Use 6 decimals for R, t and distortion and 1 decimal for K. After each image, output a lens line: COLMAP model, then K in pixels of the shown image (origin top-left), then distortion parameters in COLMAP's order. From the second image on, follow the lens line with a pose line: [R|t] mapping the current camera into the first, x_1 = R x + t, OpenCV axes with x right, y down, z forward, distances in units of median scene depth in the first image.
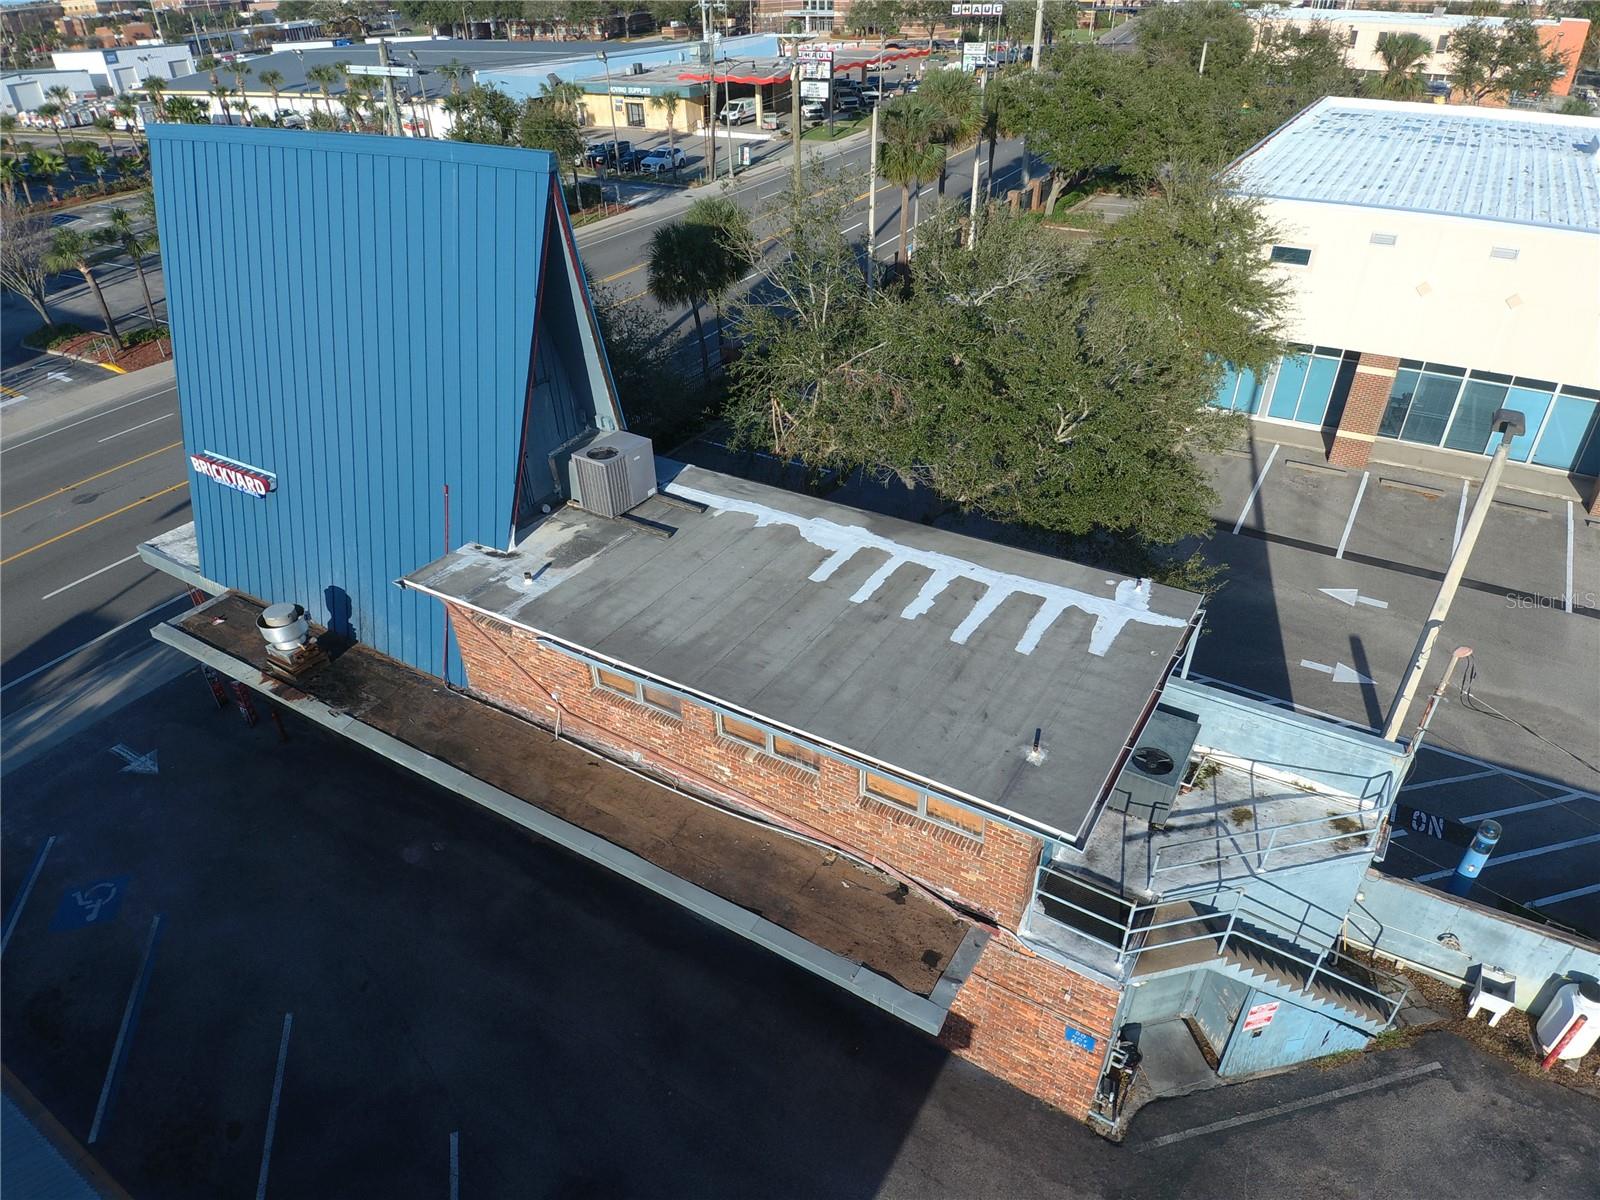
lens RADIAL K [[971.7, 0, 790.1], [0, 971.7, 623.0], [0, 0, 1]] dist [0.056450, -0.089842]
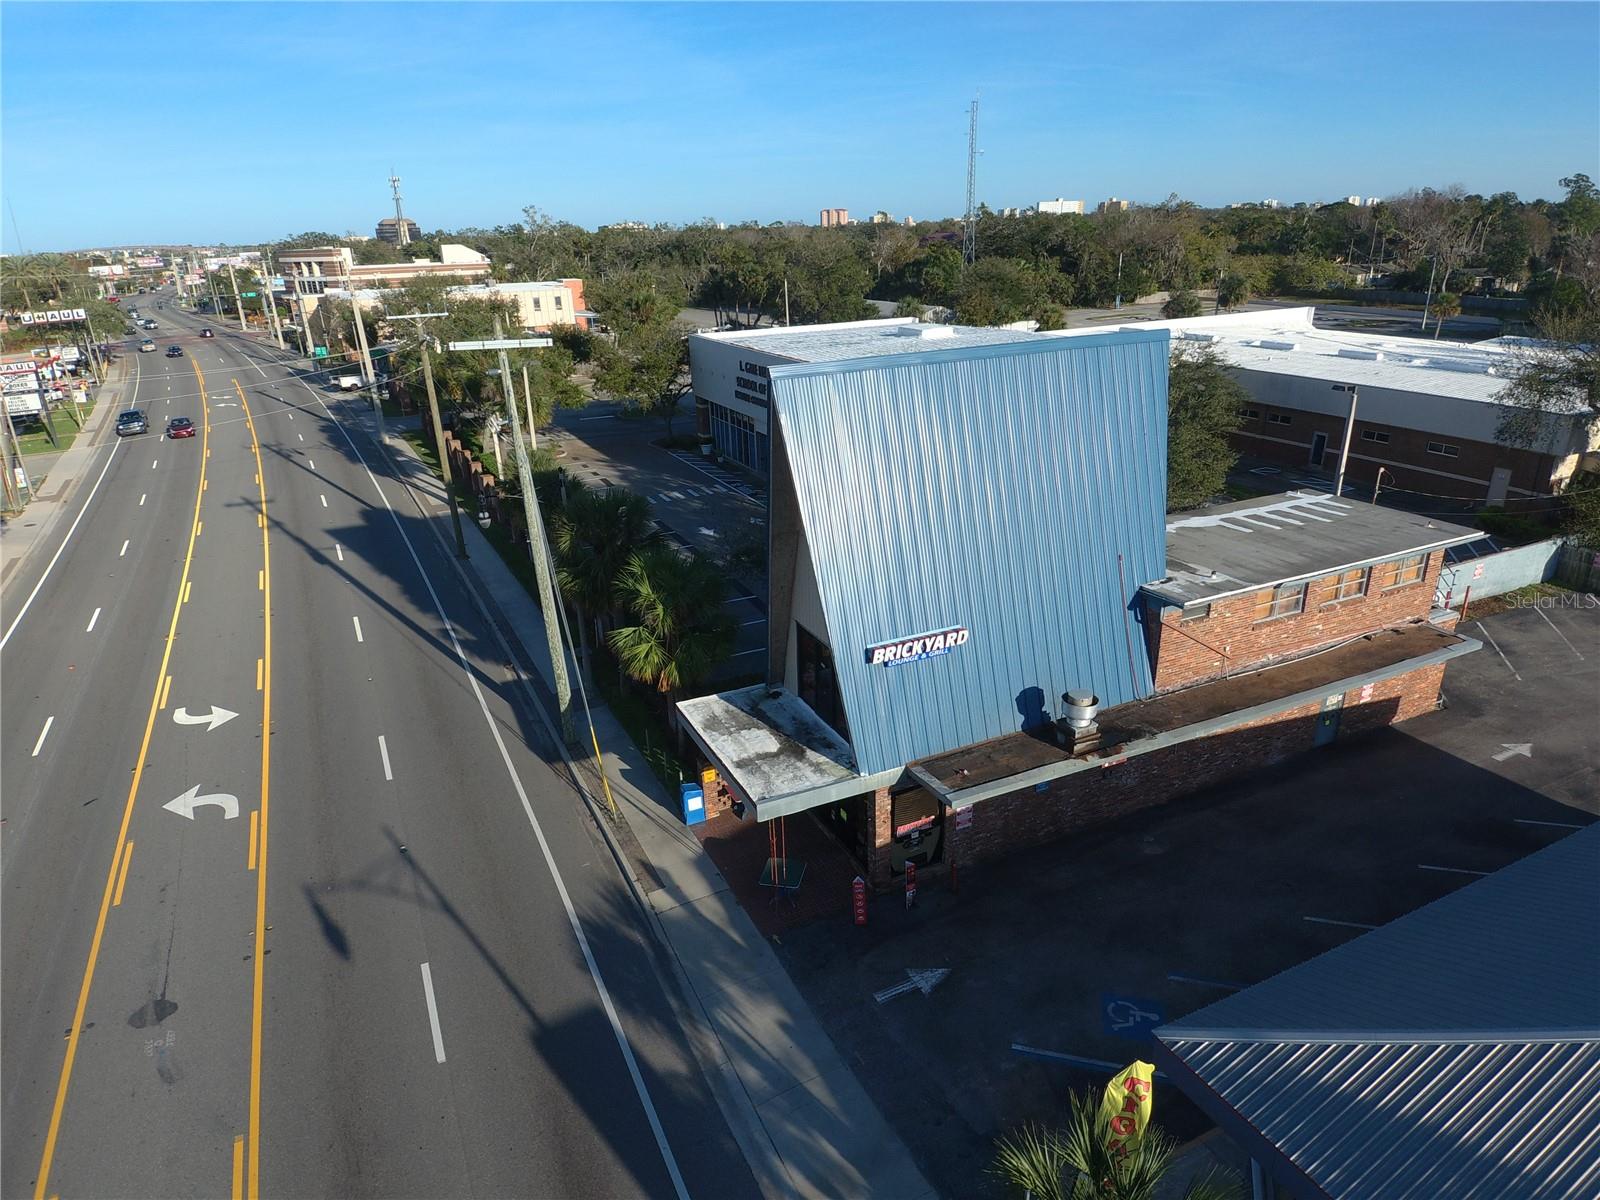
lens RADIAL K [[971.7, 0, 790.1], [0, 971.7, 623.0], [0, 0, 1]] dist [0.056450, -0.089842]
pose [[0.550050, -0.306922, 0.776688, -1.855489], [0.485821, 0.874057, 0.001341, -0.302847], [-0.679281, 0.376594, 0.629885, 0.491314]]
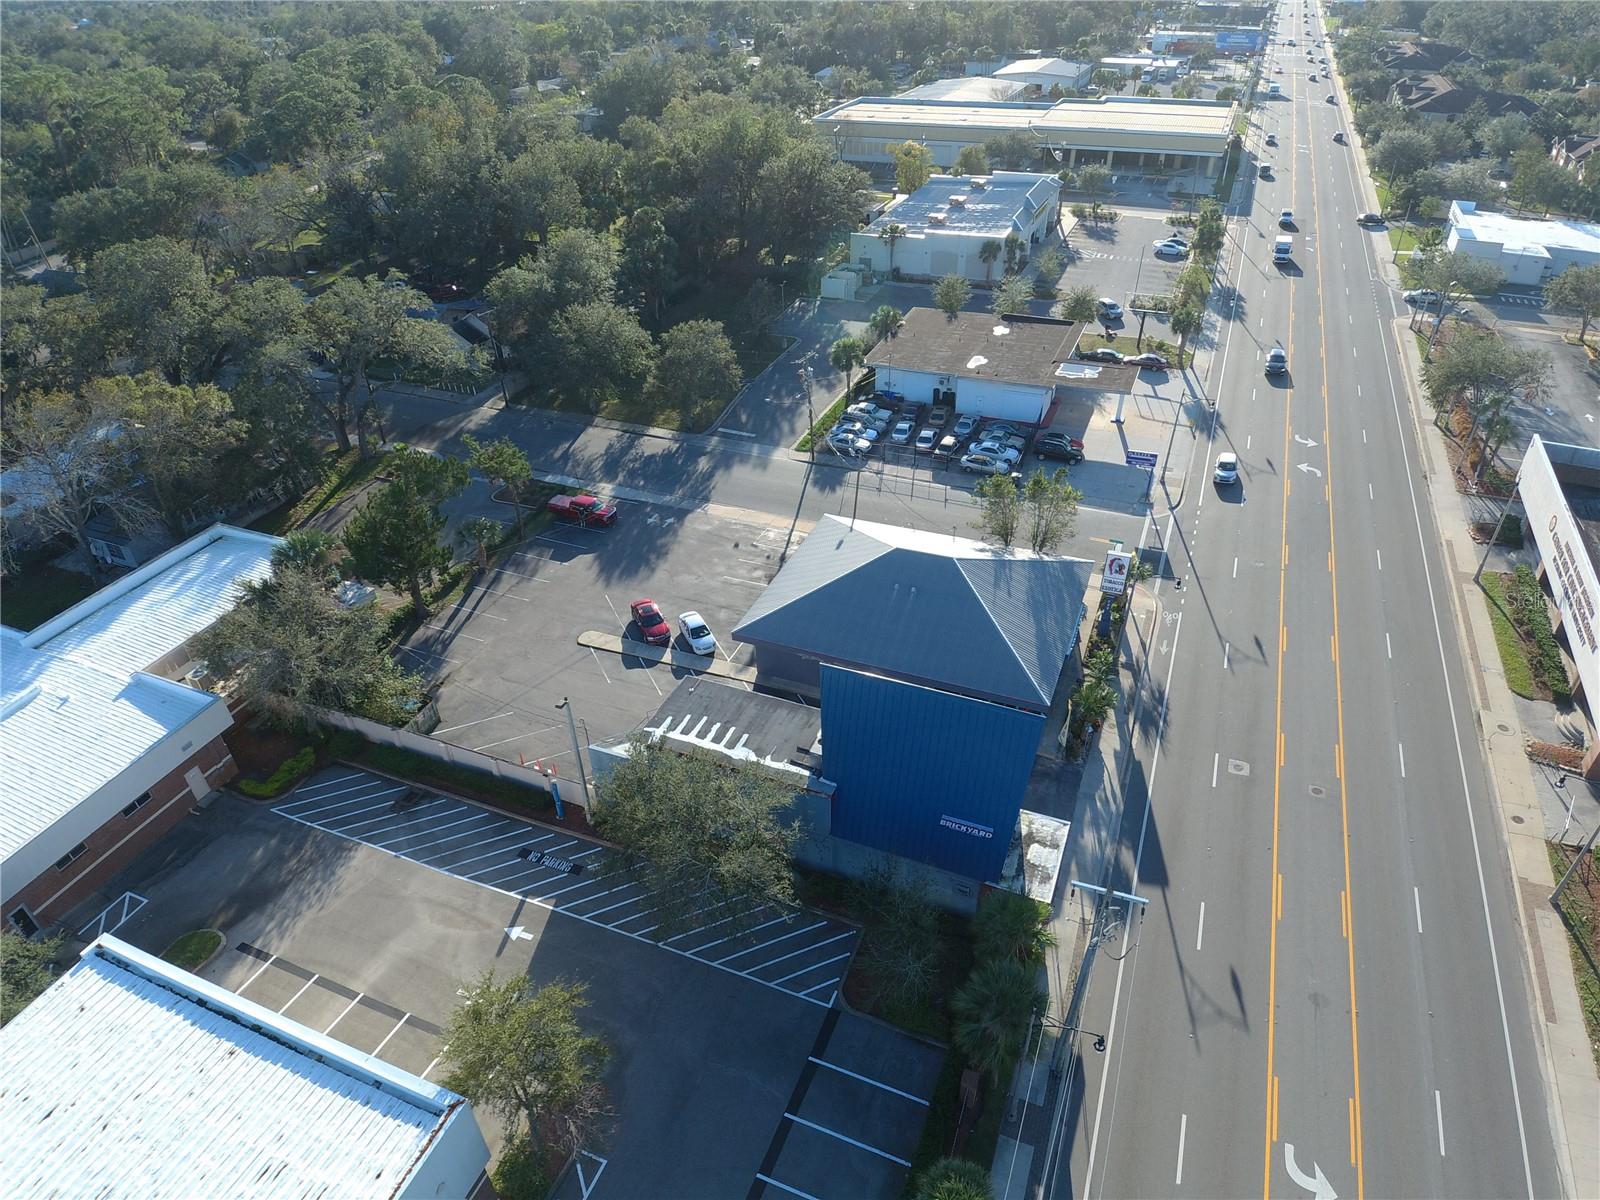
lens RADIAL K [[971.7, 0, 790.1], [0, 971.7, 623.0], [0, 0, 1]] dist [0.056450, -0.089842]
pose [[-0.986750, 0.131348, -0.095247, 0.141976], [-0.044464, 0.345656, 0.937307, -3.204977], [0.156036, 0.929123, -0.335236, 1.739106]]
